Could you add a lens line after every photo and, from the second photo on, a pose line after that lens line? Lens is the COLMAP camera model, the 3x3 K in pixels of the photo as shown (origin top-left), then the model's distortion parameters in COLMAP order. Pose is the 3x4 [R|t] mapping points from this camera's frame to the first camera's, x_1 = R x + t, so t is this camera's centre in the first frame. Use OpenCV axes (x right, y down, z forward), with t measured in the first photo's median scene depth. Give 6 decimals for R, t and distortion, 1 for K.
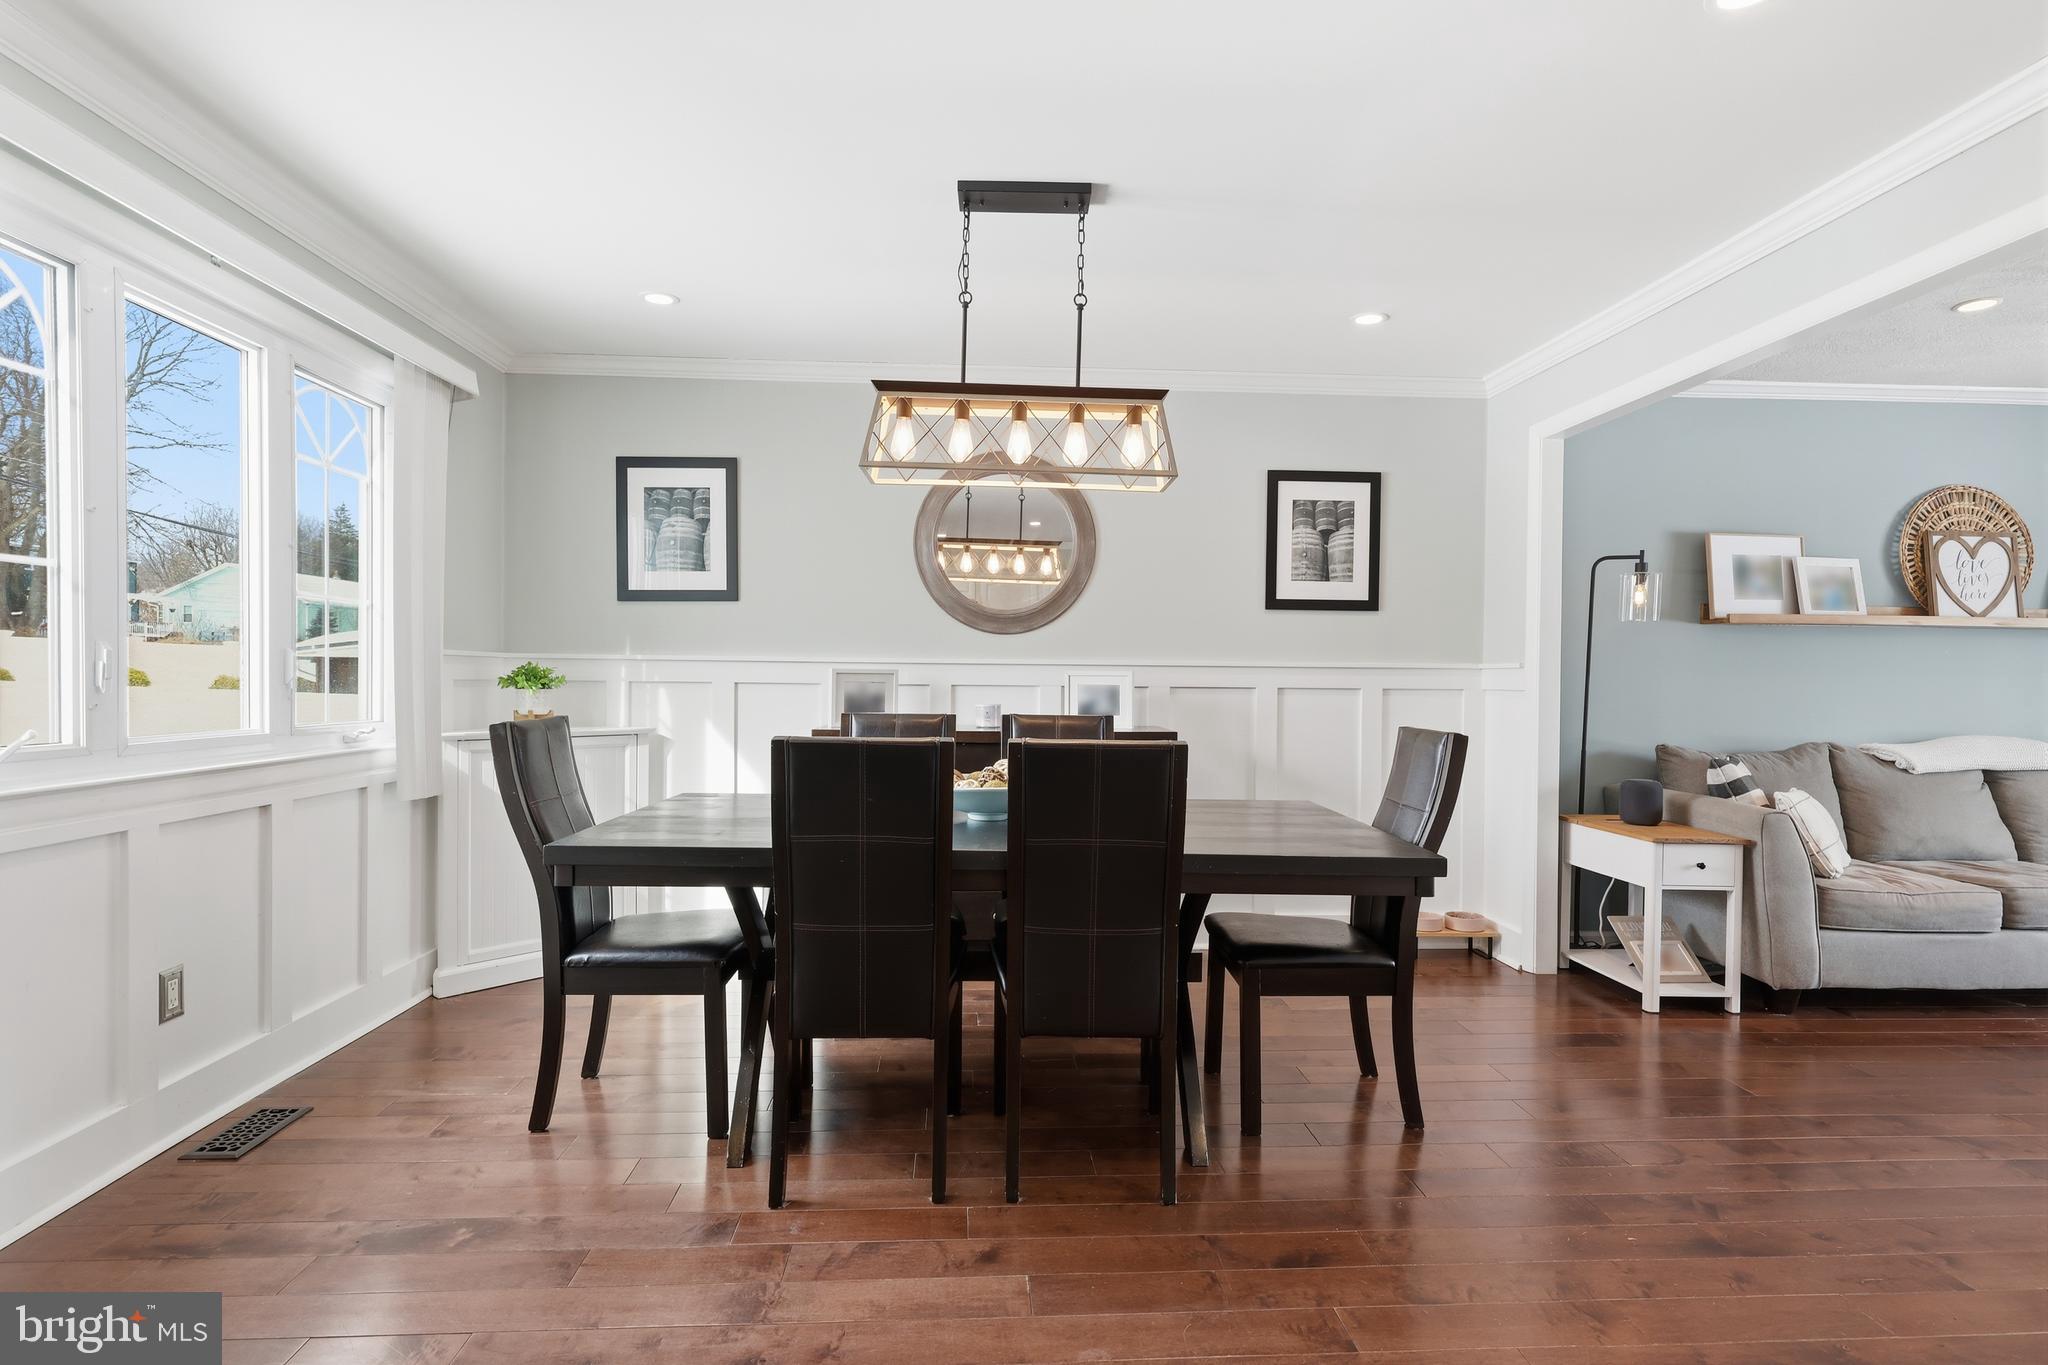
lens RADIAL K [[1040.7, 0, 1022.2], [0, 1040.7, 687.7], [0, 0, 1]] dist [-0.000023, 0.001875]
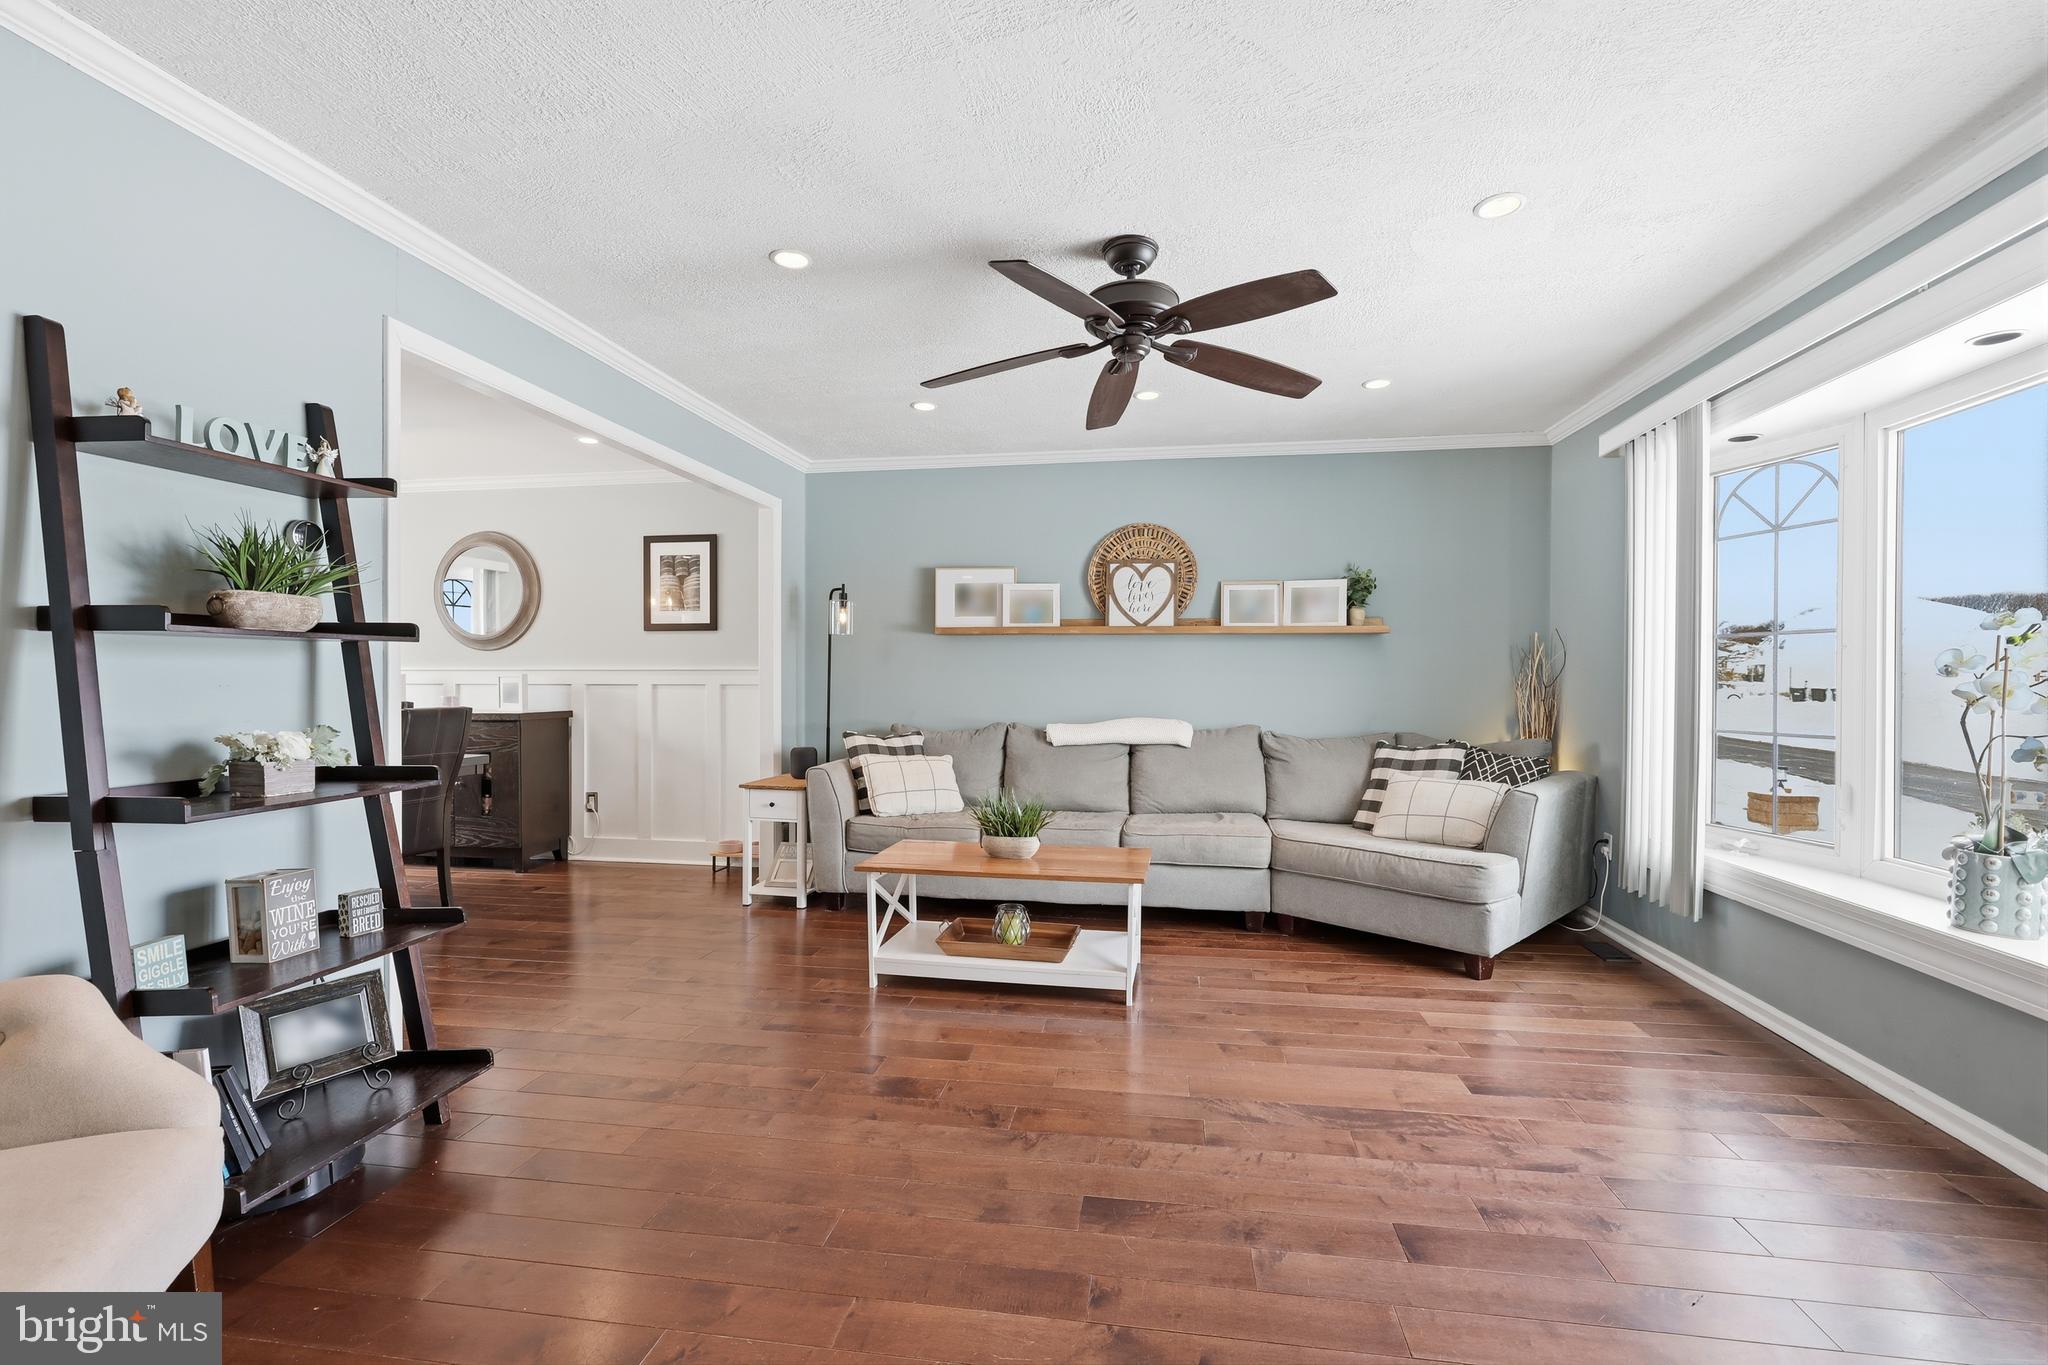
lens RADIAL K [[893.5, 0, 1021.9], [0, 893.5, 684.4], [0, 0, 1]] dist [0.005030, 0.000262]
pose [[0.975498, -0.006176, -0.219920, 1.152589], [0.004532, 0.999958, -0.007979, 0.014453], [0.219960, 0.006787, 0.975485, -0.126075]]
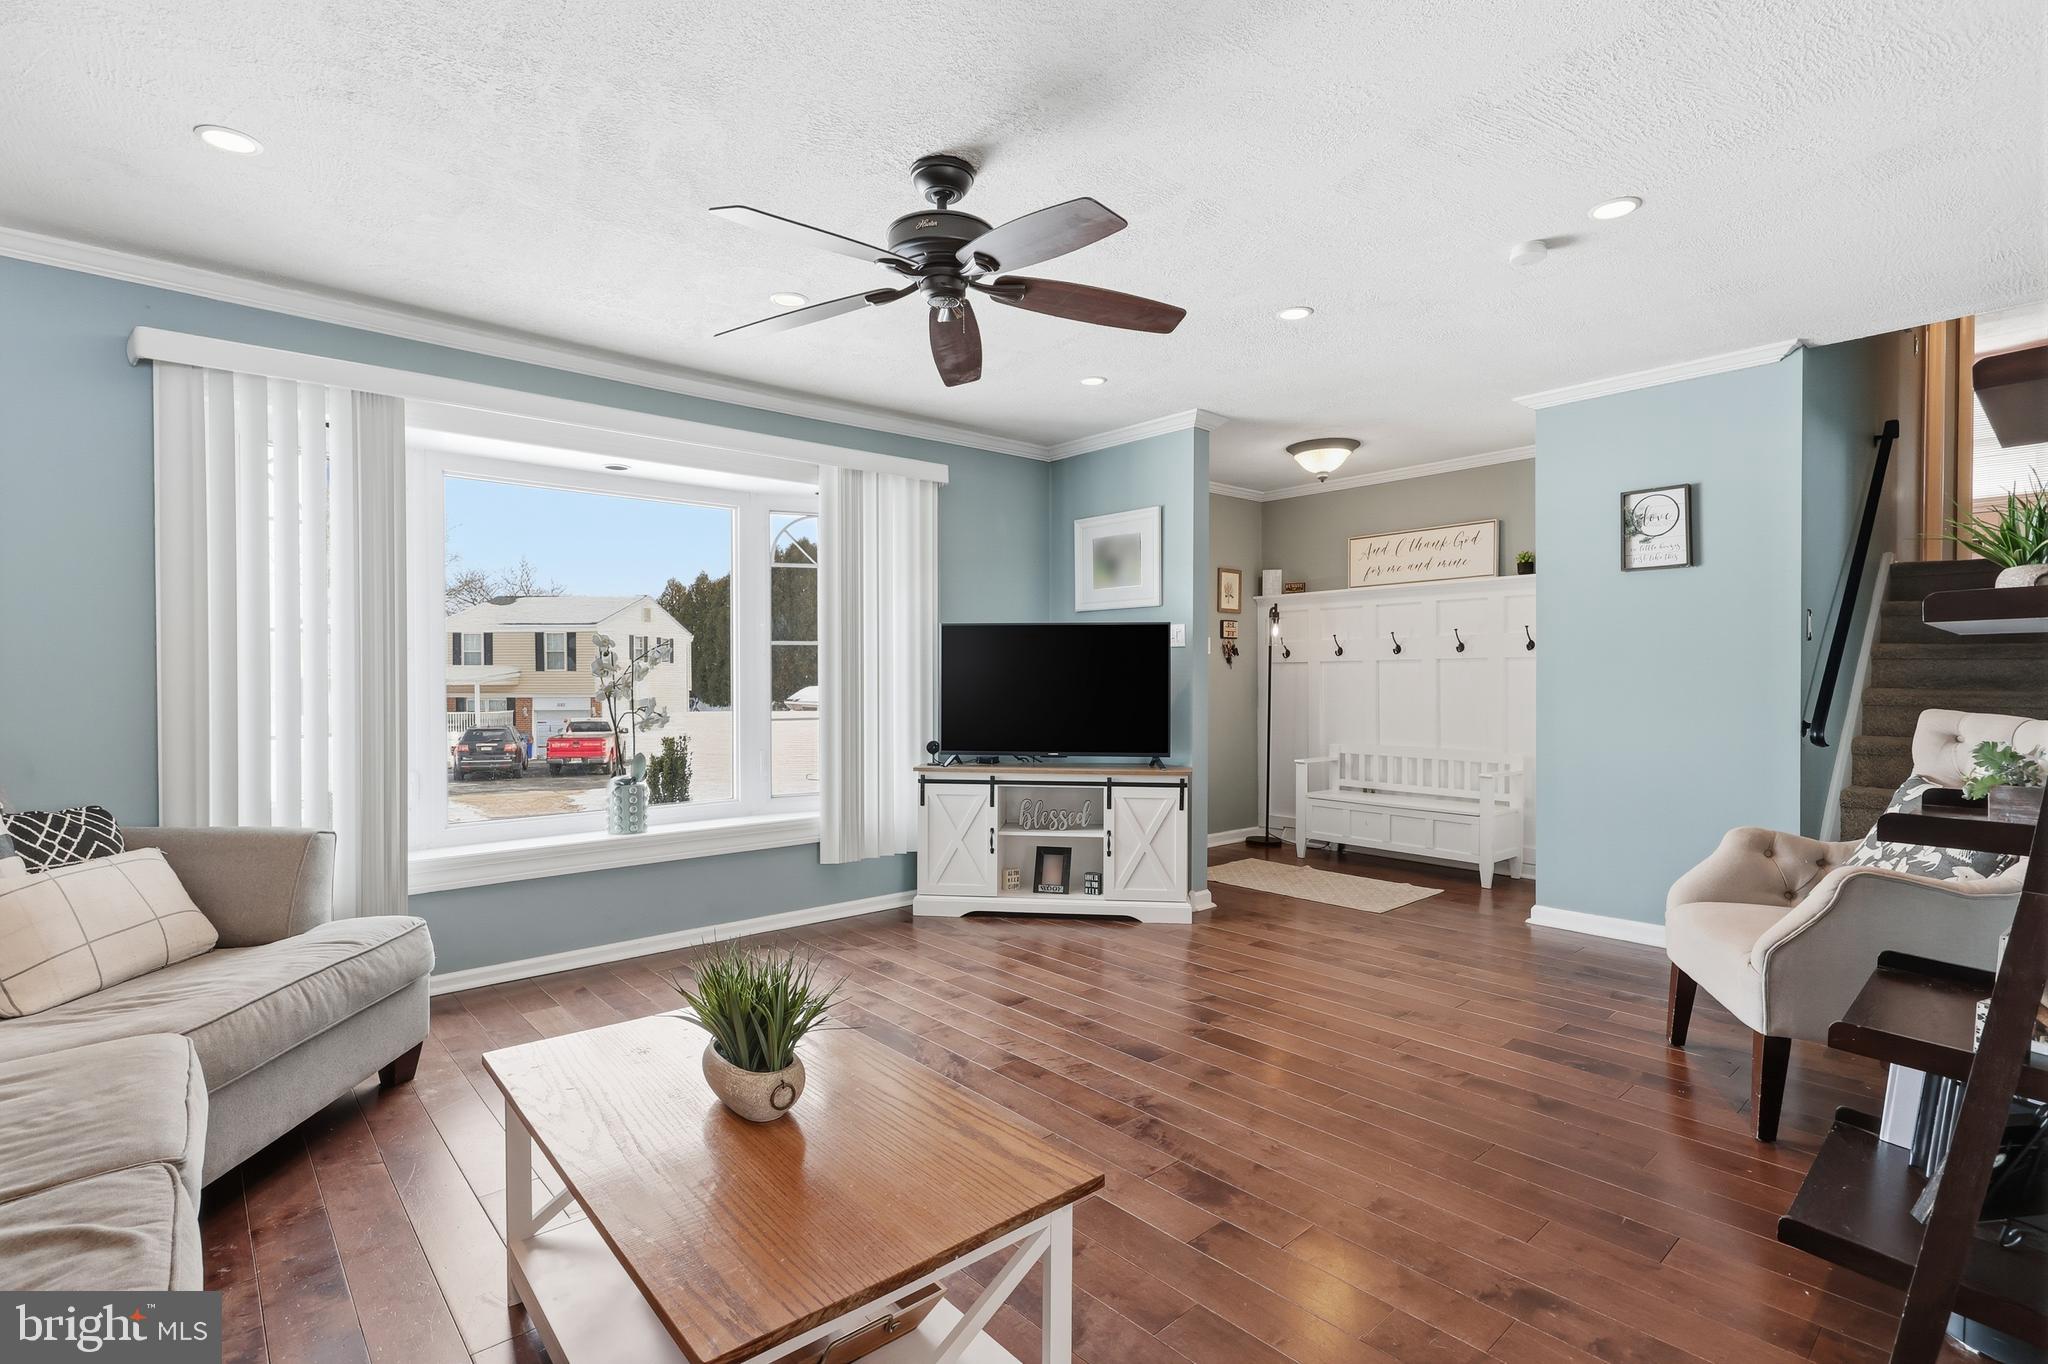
lens RADIAL K [[967.6, 0, 1035.2], [0, 967.6, 689.7], [0, 0, 1]] dist [-0.000887, -0.000050]
pose [[-0.627794, -0.018576, 0.778158, 0.563109], [0.002456, 0.999663, 0.025846, -0.004036], [-0.778376, 0.018137, -0.627537, 0.895234]]
